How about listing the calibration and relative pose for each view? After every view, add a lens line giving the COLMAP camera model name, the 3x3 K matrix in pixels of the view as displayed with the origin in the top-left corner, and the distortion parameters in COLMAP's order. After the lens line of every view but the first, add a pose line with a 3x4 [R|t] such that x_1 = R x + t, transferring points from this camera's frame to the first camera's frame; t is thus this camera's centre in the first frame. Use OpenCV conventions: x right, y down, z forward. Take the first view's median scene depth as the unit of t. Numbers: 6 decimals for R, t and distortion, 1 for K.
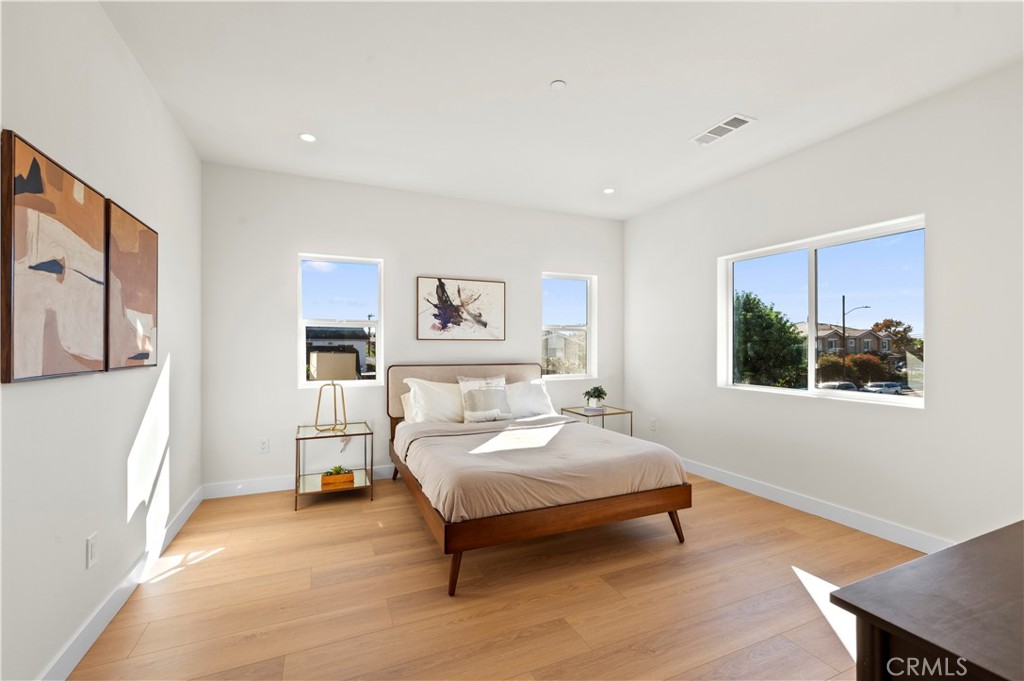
lens RADIAL K [[457.1, 0, 521.9], [0, 457.1, 340.5], [0, 0, 1]] dist [-0.011806, 0.007728]
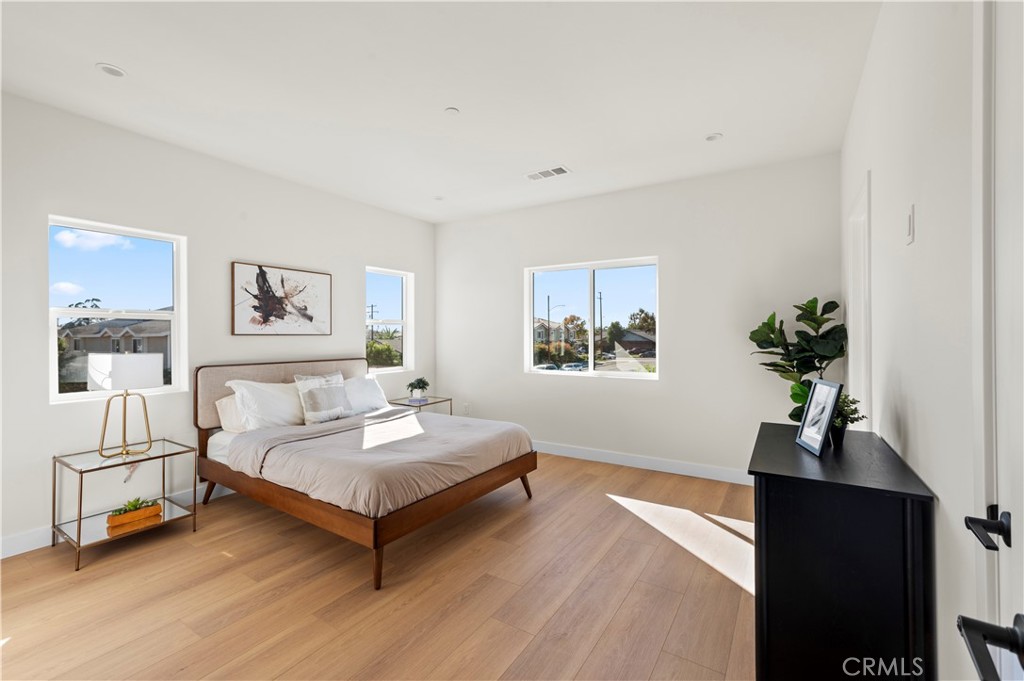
lens RADIAL K [[457.1, 0, 532.1], [0, 457.1, 325.5], [0, 0, 1]] dist [-0.011806, 0.007728]
pose [[0.814411, 0.009244, 0.580214, -0.331488], [-0.003760, 0.999936, -0.010653, -0.016107], [-0.580276, 0.006494, 0.814394, -0.025965]]
